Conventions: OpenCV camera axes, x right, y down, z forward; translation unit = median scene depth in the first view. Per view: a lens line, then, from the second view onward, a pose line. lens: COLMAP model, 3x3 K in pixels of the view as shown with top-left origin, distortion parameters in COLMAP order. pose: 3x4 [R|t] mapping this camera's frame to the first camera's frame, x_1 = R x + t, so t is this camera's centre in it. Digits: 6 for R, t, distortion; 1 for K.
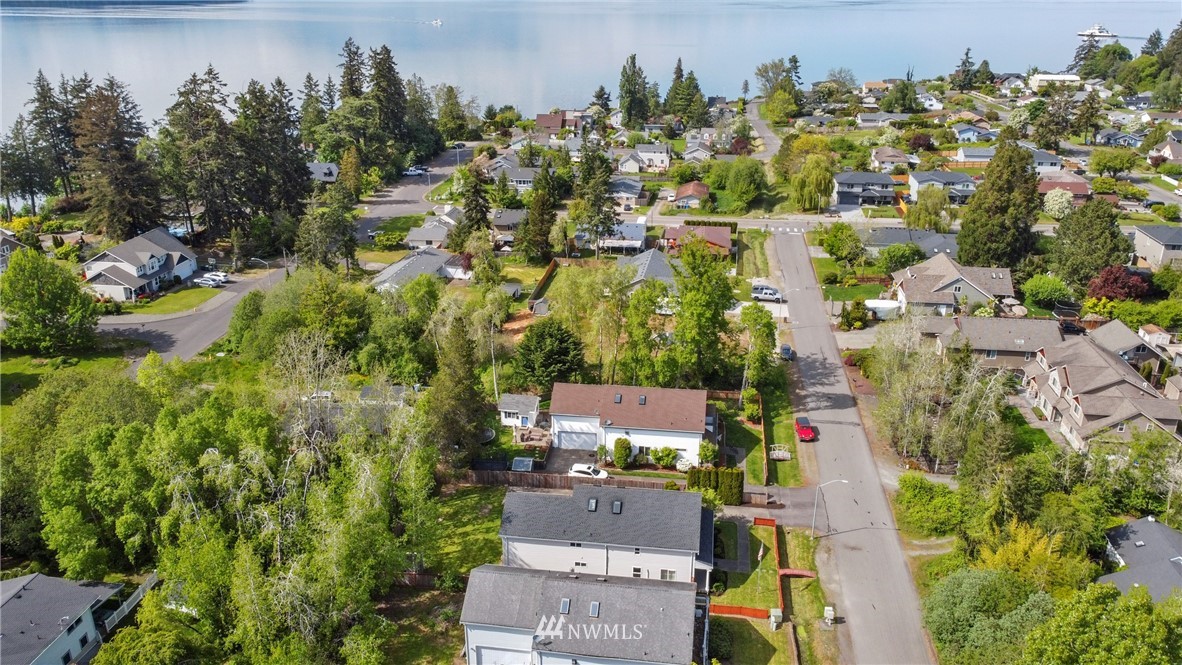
lens RADIAL K [[882.8, 0, 591.0], [0, 882.8, 332.5], [0, 0, 1]] dist [0.000317, -0.000229]
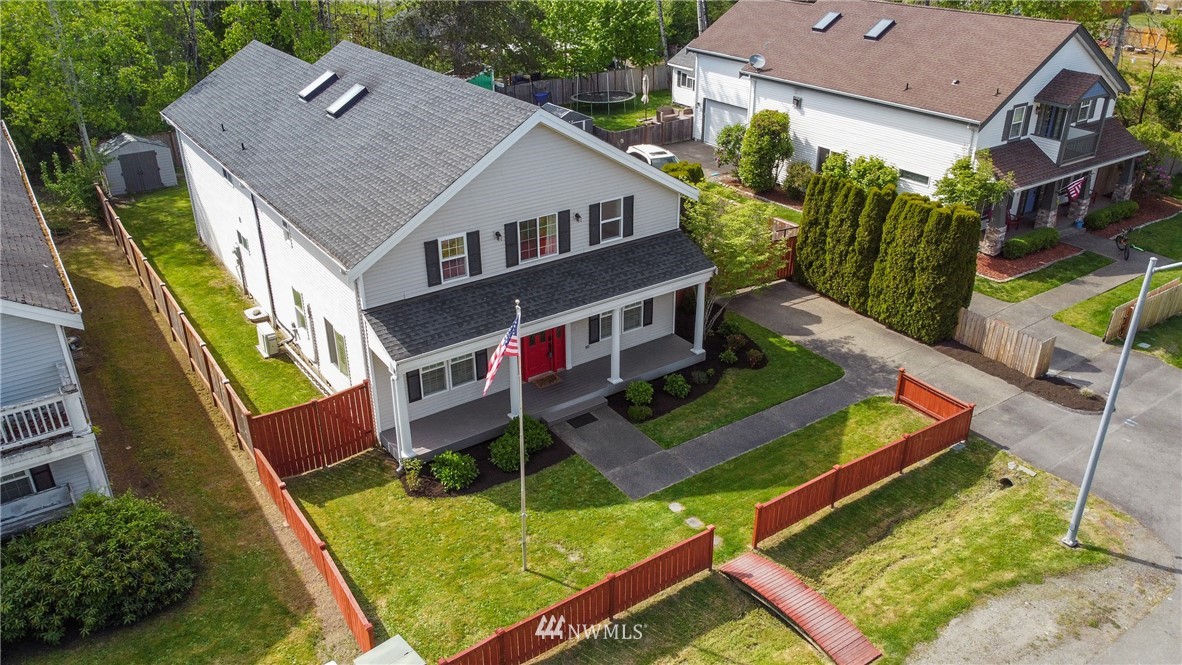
lens RADIAL K [[882.8, 0, 591.0], [0, 882.8, 332.5], [0, 0, 1]] dist [0.000317, -0.000229]
pose [[0.680675, 0.326563, -0.655773, 0.276170], [-0.257471, 0.944682, 0.203186, 0.163875], [0.685850, 0.030539, 0.727102, 0.725562]]
